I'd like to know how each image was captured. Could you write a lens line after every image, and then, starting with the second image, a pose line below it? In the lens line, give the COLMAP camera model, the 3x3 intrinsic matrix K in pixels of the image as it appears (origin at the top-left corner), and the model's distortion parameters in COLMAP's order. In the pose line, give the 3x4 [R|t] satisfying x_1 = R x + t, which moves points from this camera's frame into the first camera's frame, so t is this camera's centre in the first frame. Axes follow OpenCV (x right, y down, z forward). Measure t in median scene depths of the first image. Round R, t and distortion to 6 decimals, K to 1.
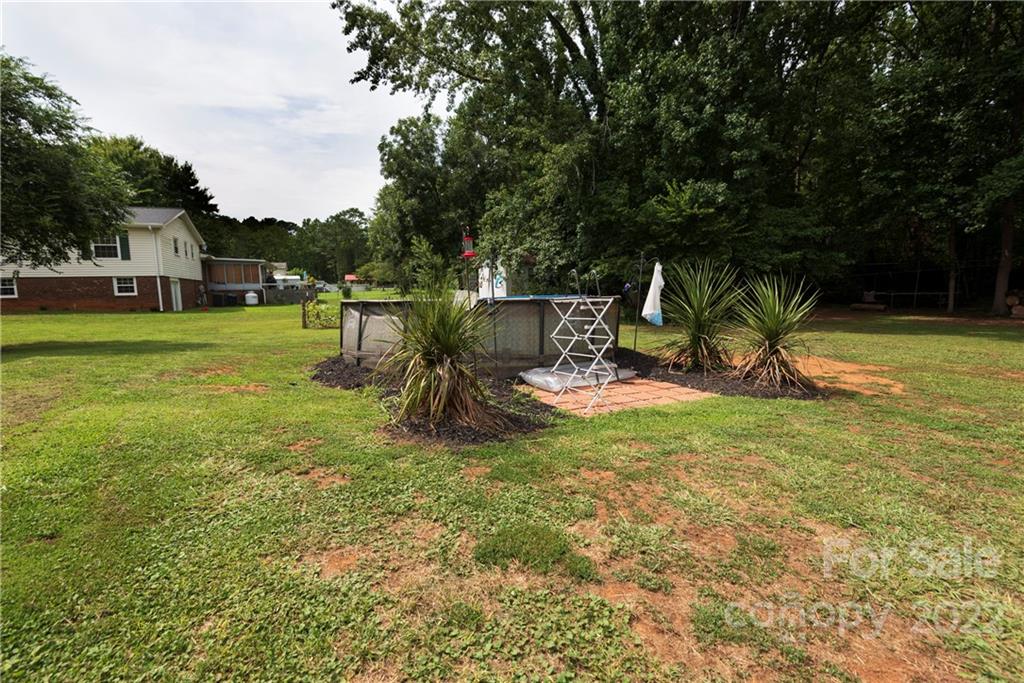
lens RADIAL K [[466.7, 0, 518.0], [0, 466.7, 339.4], [0, 0, 1]] dist [0.000131, -0.000606]
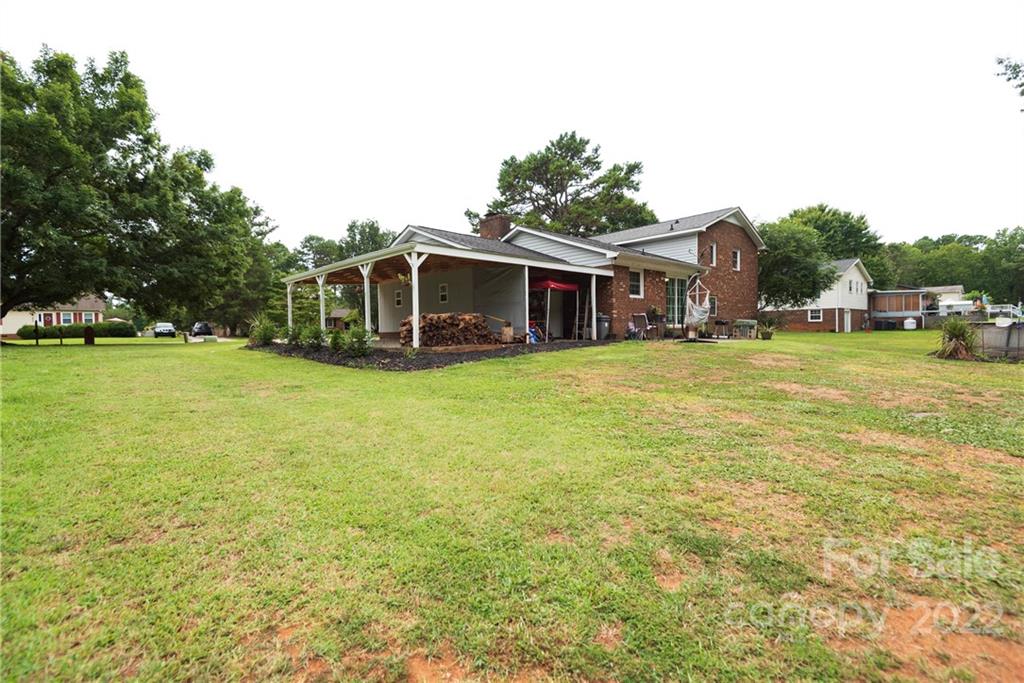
lens RADIAL K [[466.7, 0, 513.6], [0, 466.7, 337.4], [0, 0, 1]] dist [0.000131, -0.000606]
pose [[0.332297, 0.029920, -0.942700, 0.205265], [-0.086835, 0.996222, 0.001010, 0.031584], [0.939169, 0.081524, 0.333640, -0.324640]]
